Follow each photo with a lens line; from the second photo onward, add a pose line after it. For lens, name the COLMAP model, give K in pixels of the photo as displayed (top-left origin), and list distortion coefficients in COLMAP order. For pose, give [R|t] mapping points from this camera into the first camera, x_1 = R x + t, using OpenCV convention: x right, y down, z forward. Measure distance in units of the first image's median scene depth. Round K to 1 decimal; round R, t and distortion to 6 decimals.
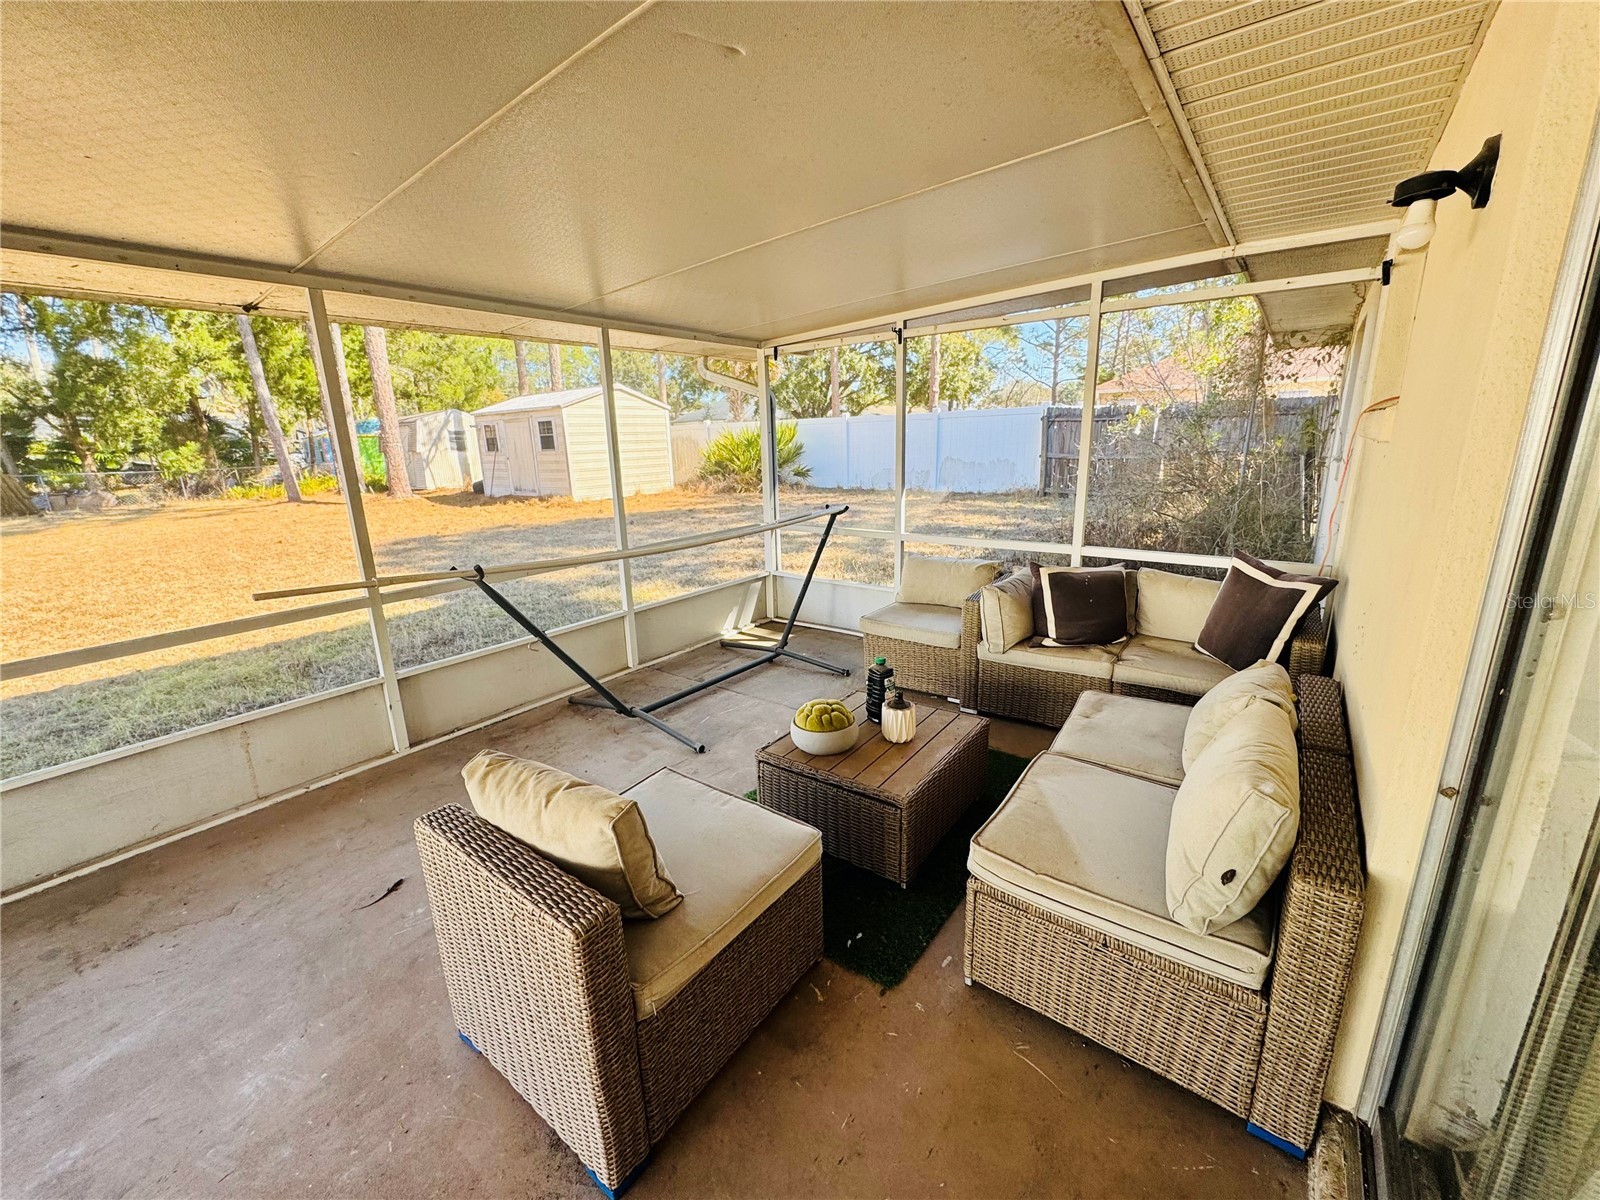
lens RADIAL K [[634.2, 0, 802.1], [0, 634.2, 595.8], [0, 0, 1]] dist [-0.002633, -0.000351]
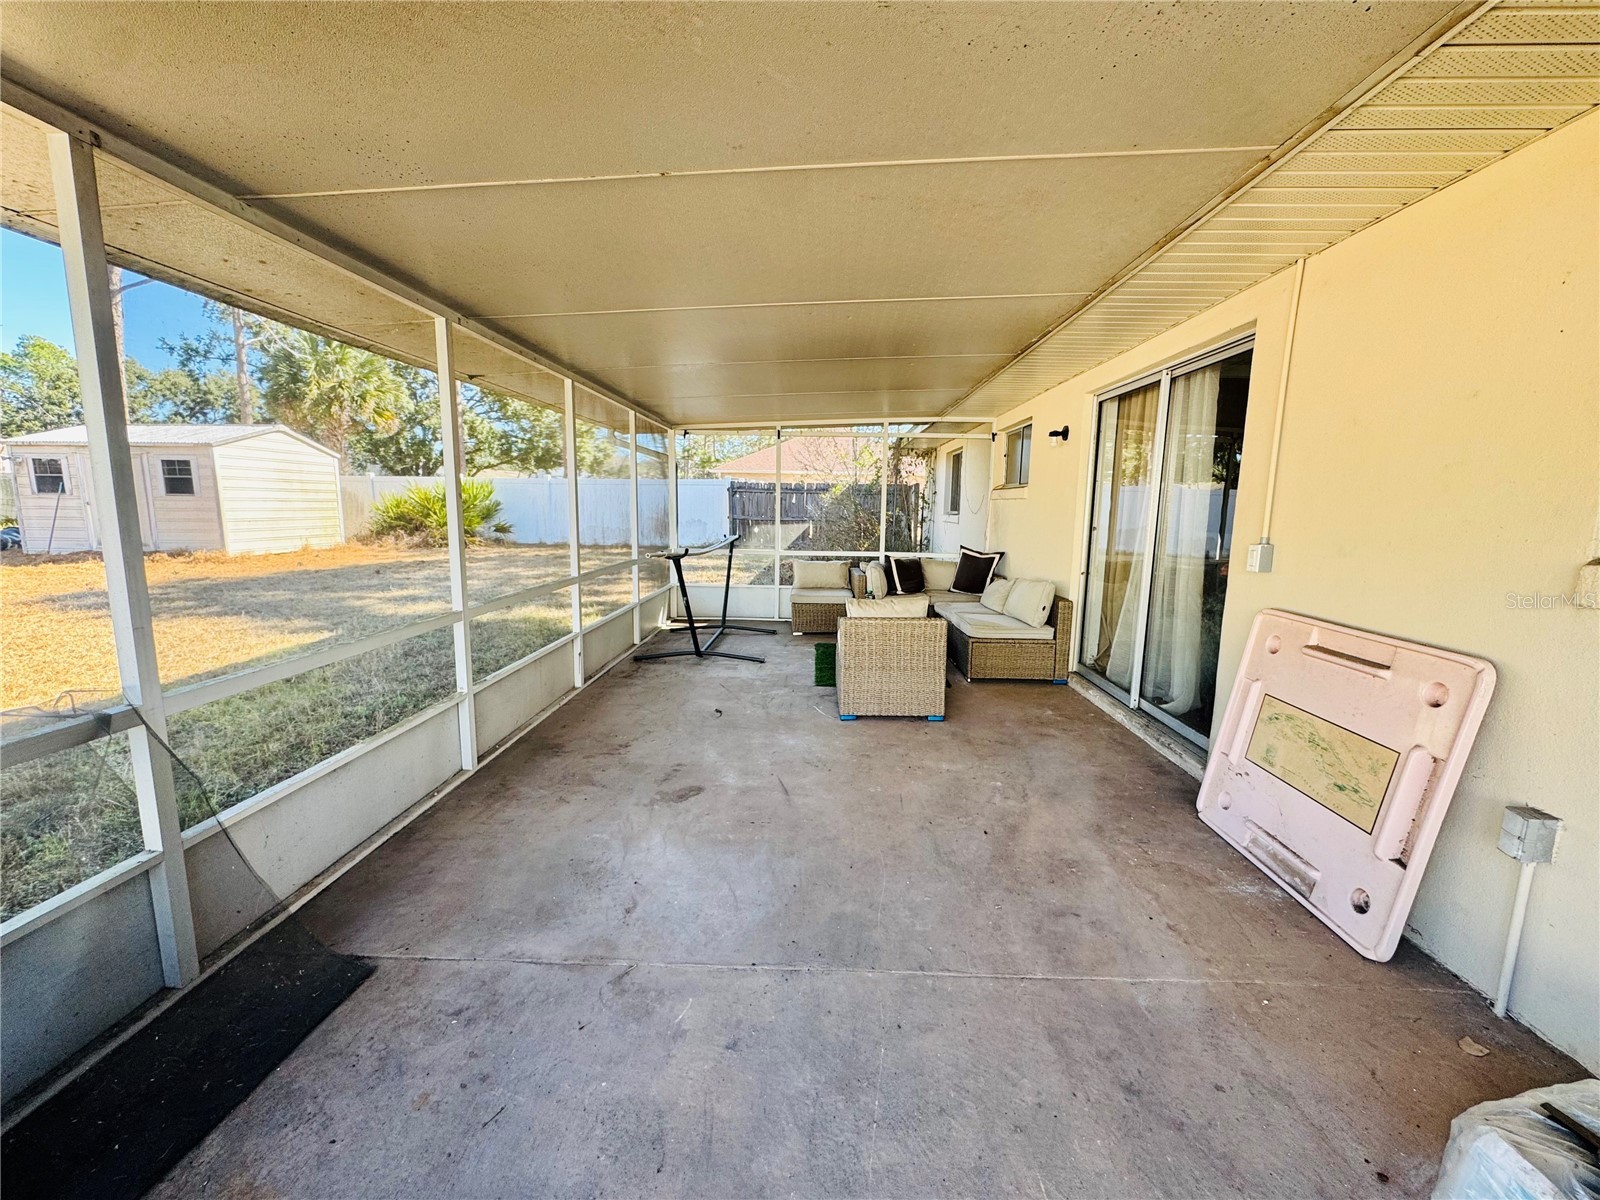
lens RADIAL K [[634.2, 0, 797.7], [0, 634.2, 598.5], [0, 0, 1]] dist [-0.002633, -0.000351]
pose [[0.814618, -0.045073, 0.578243, -0.213349], [0.104271, 0.992113, -0.069562, 0.040213], [-0.570548, 0.116961, 0.812893, -0.096380]]
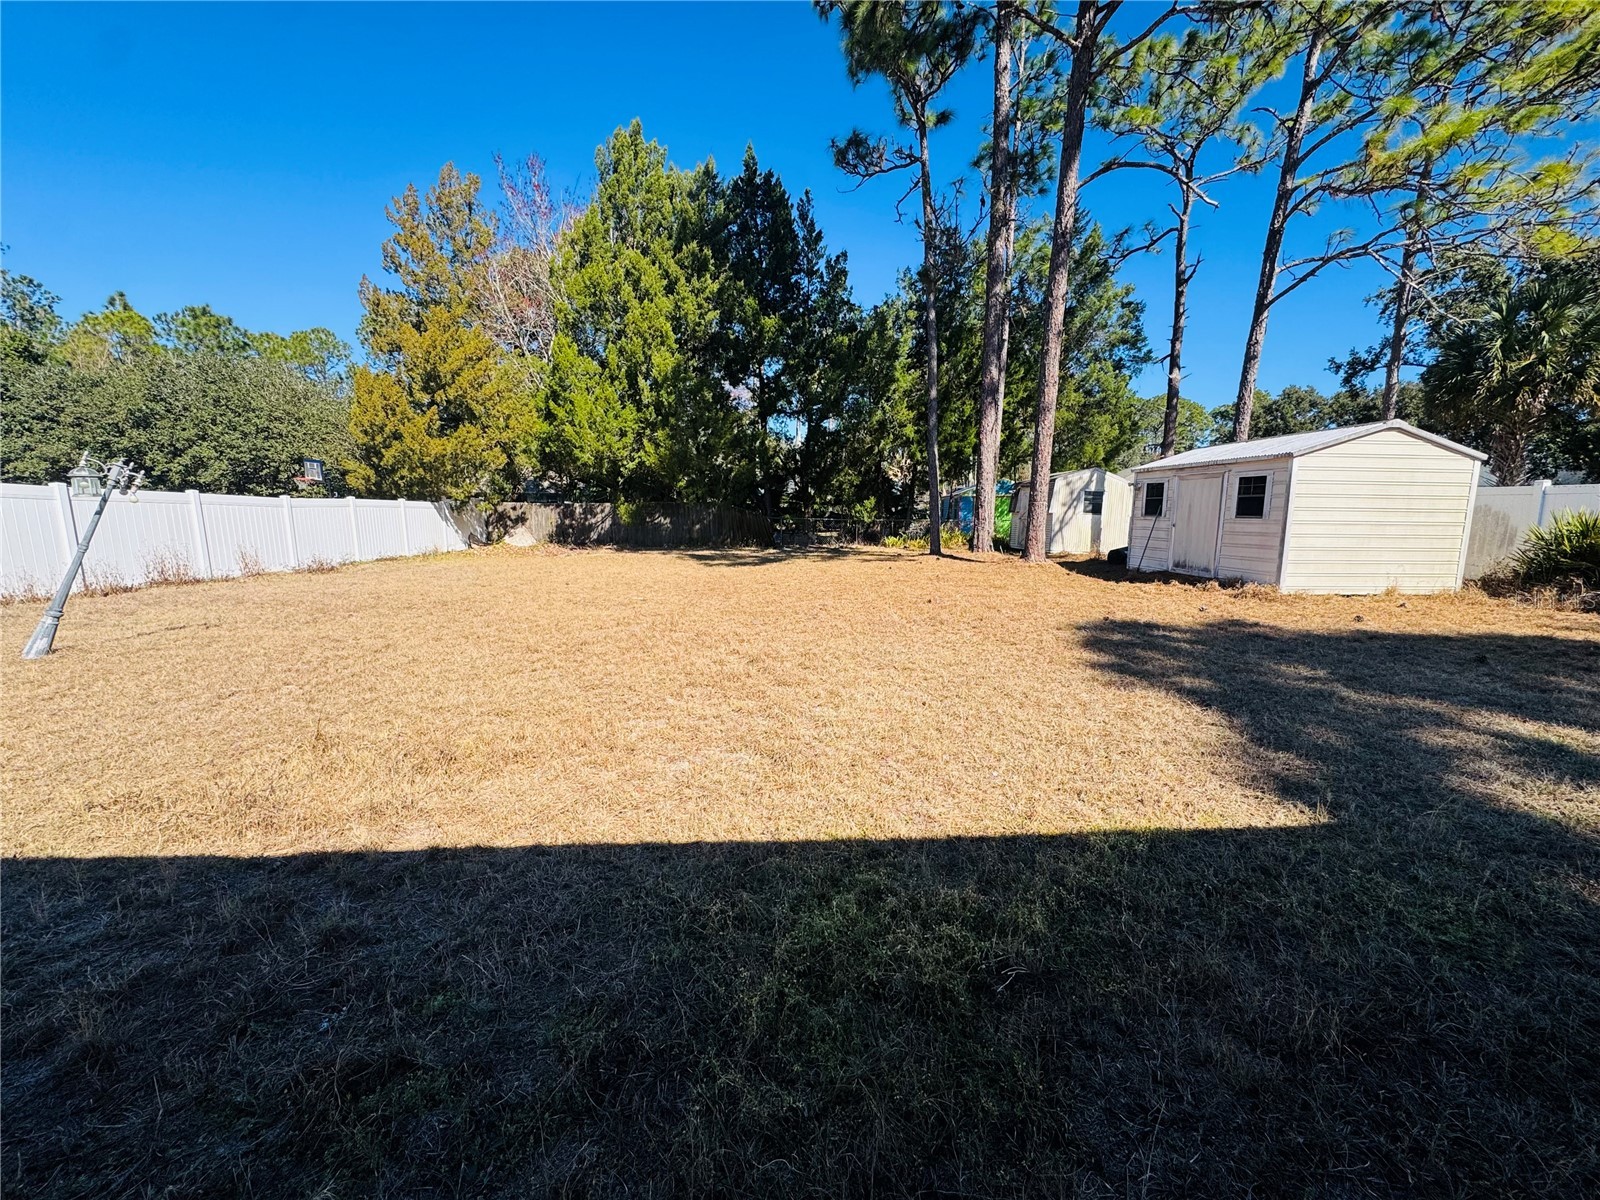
lens RADIAL K [[634.2, 0, 800.4], [0, 634.2, 605.4], [0, 0, 1]] dist [-0.002633, -0.000351]
pose [[0.660713, 0.146320, -0.736239, -0.182263], [-0.210121, 0.977659, 0.005733, -0.029201], [0.720630, 0.150911, 0.676697, 0.160954]]
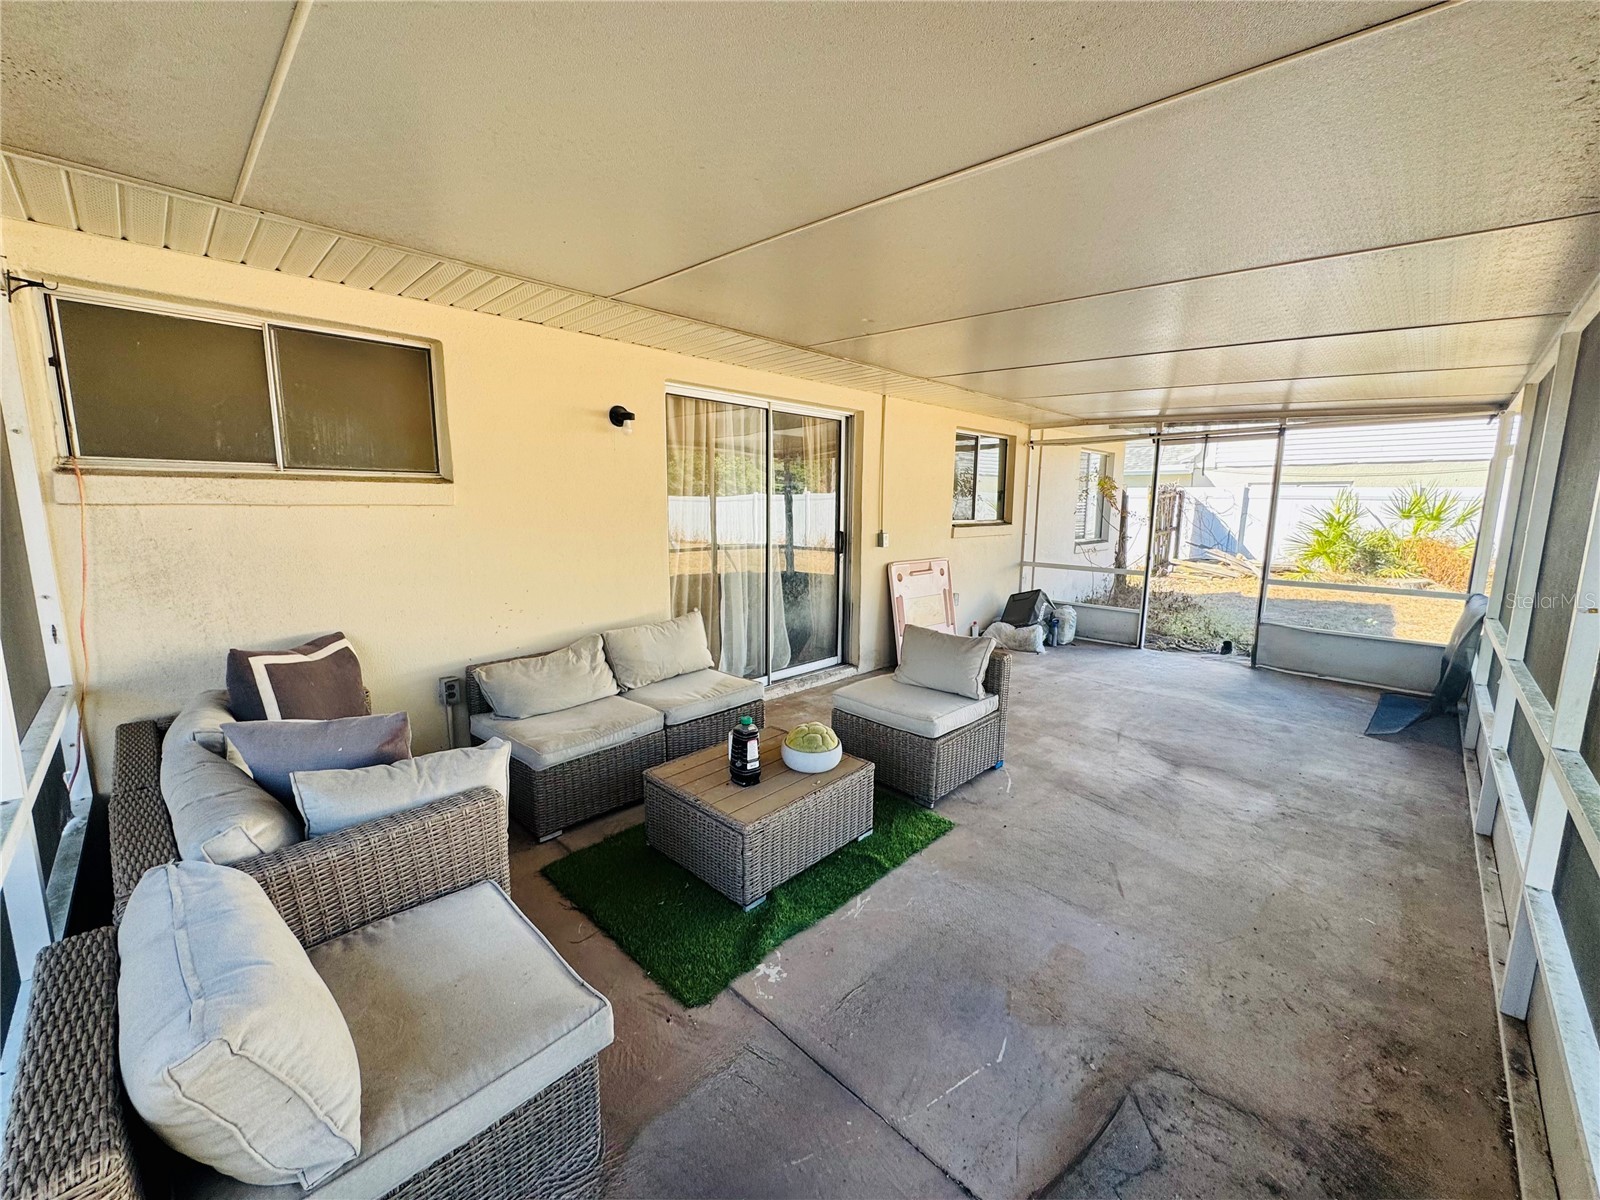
lens RADIAL K [[634.2, 0, 800.1], [0, 634.2, 596.5], [0, 0, 1]] dist [-0.002633, -0.000351]
pose [[-0.992792, 0.001766, 0.119837, -0.011946], [0.047463, 0.923936, 0.379591, -0.071451], [-0.110051, 0.382543, -0.917360, 0.294900]]
